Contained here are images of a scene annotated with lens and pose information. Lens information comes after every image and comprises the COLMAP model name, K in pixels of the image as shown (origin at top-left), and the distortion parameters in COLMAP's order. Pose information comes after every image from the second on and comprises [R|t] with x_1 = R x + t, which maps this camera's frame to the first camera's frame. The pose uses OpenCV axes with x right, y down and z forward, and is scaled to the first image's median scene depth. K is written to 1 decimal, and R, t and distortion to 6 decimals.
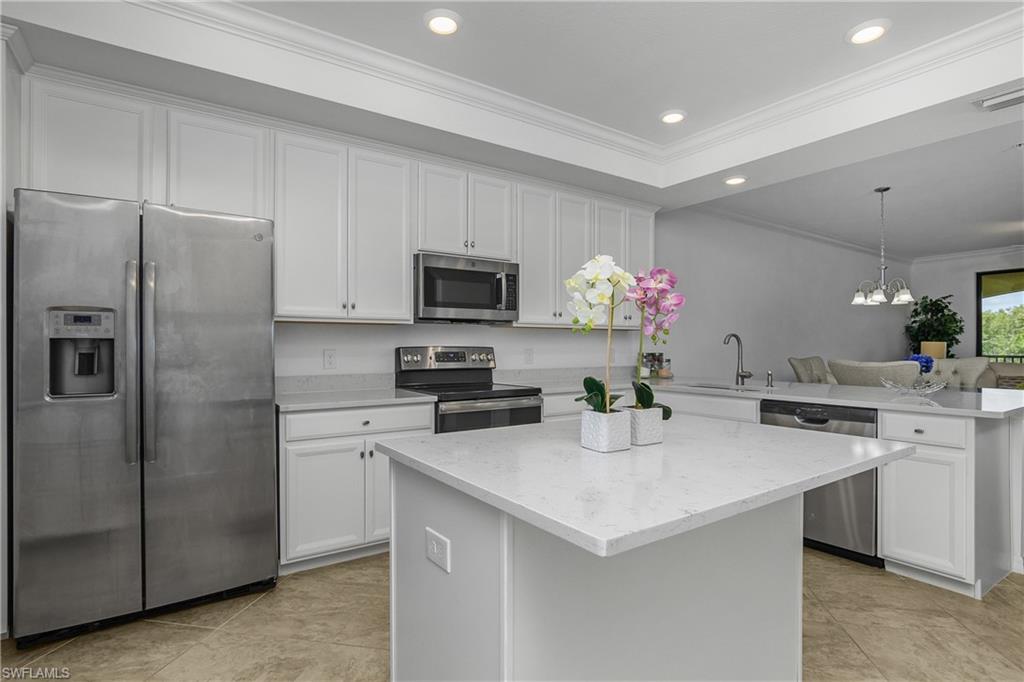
lens RADIAL K [[502.6, 0, 504.5], [0, 502.6, 345.2], [0, 0, 1]] dist [-0.007835, 0.001592]
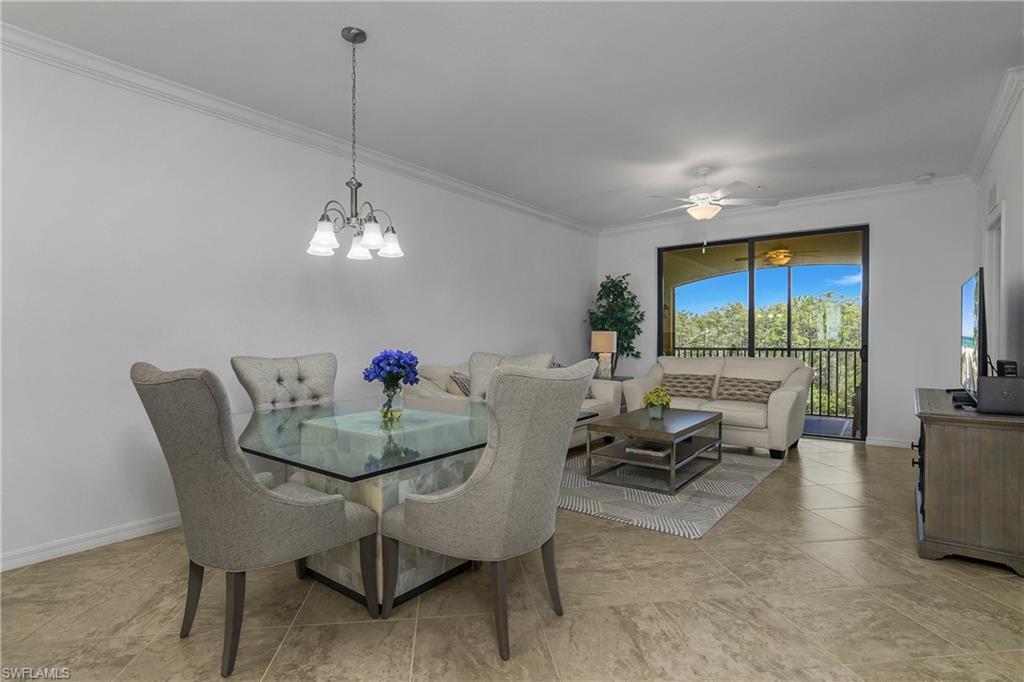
lens RADIAL K [[512.6, 0, 512.8], [0, 512.6, 338.5], [0, 0, 1]] dist [-0.004039, -0.000127]
pose [[0.950233, -0.001792, 0.311535, 0.835089], [0.002021, 0.999998, -0.000410, 0.008259], [-0.311533, 0.001019, 0.950235, 0.493193]]
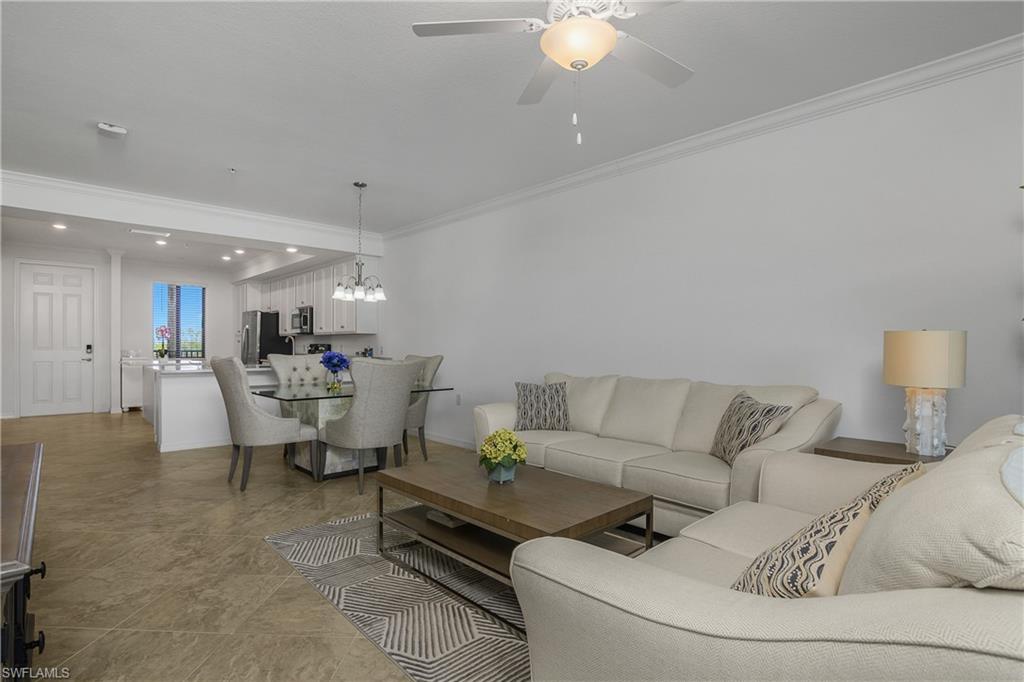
lens RADIAL K [[502.6, 0, 504.5], [0, 502.6, 345.2], [0, 0, 1]] dist [-0.007835, 0.001592]
pose [[0.146956, -0.000988, -0.989143, 1.985722], [-0.007762, 0.999968, -0.002152, 0.004676], [0.989113, 0.007994, 0.146943, 1.266220]]
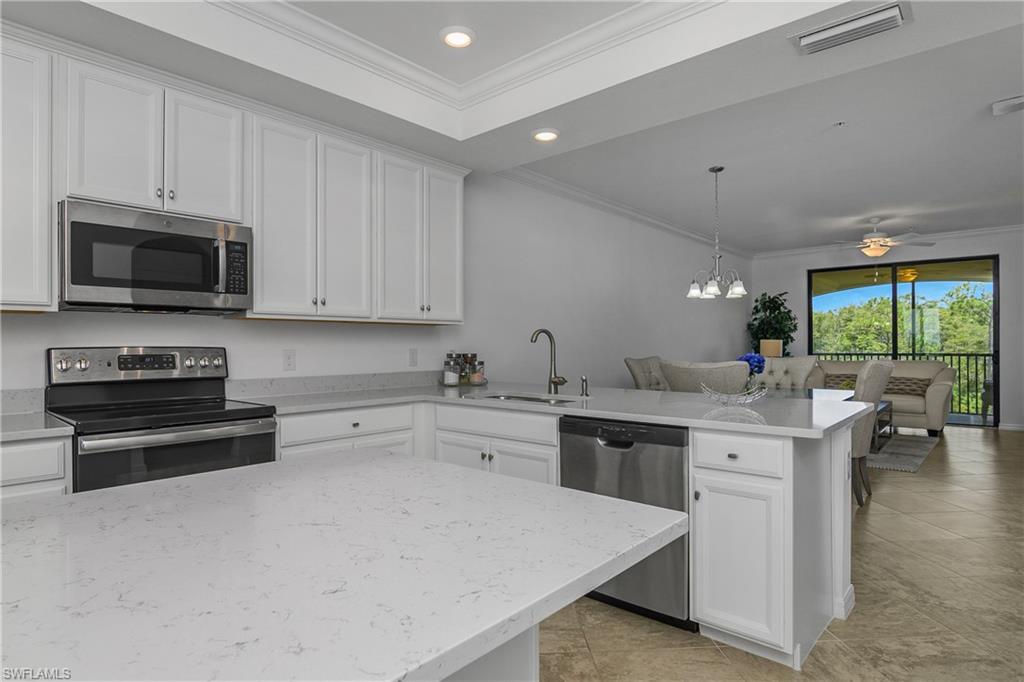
lens RADIAL K [[554.6, 0, 505.7], [0, 554.6, 342.3], [0, 0, 1]] dist [-0.014203, -0.001554]
pose [[0.968847, -0.001958, 0.247651, 0.162509], [0.002850, 0.999991, -0.003245, 0.000243], [-0.247643, 0.003850, 0.968844, 0.153674]]
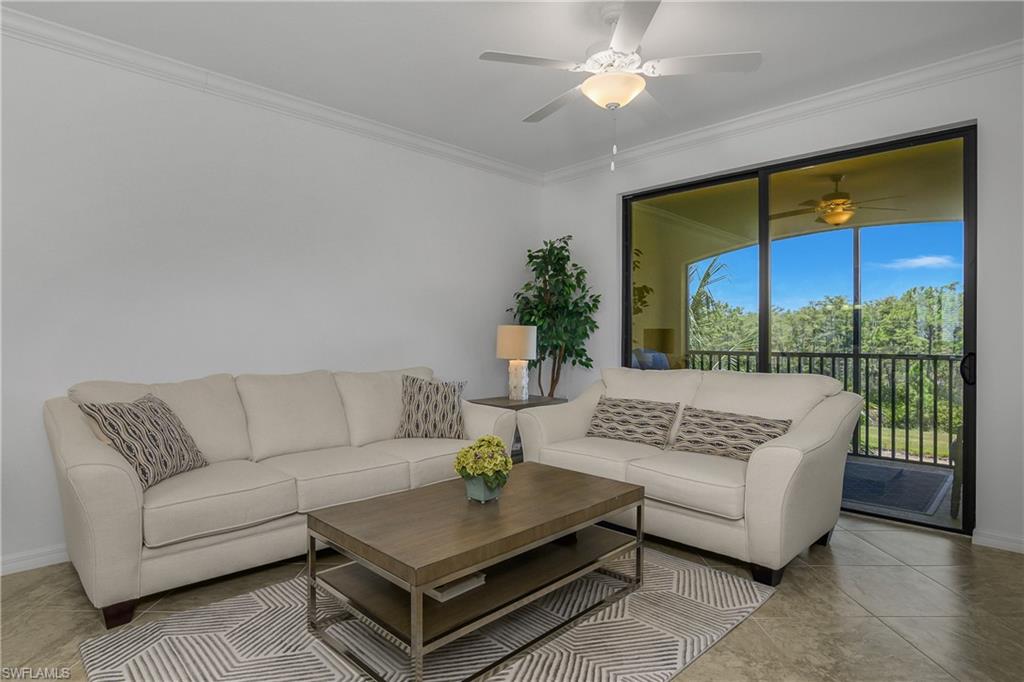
lens RADIAL K [[548.4, 0, 507.6], [0, 548.4, 329.3], [0, 0, 1]] dist [-0.010574, 0.000604]
pose [[0.984105, 0.006409, 0.177471, 1.337707], [-0.004041, 0.999898, -0.013699, 0.008276], [-0.177541, 0.012764, 0.984031, 0.834048]]
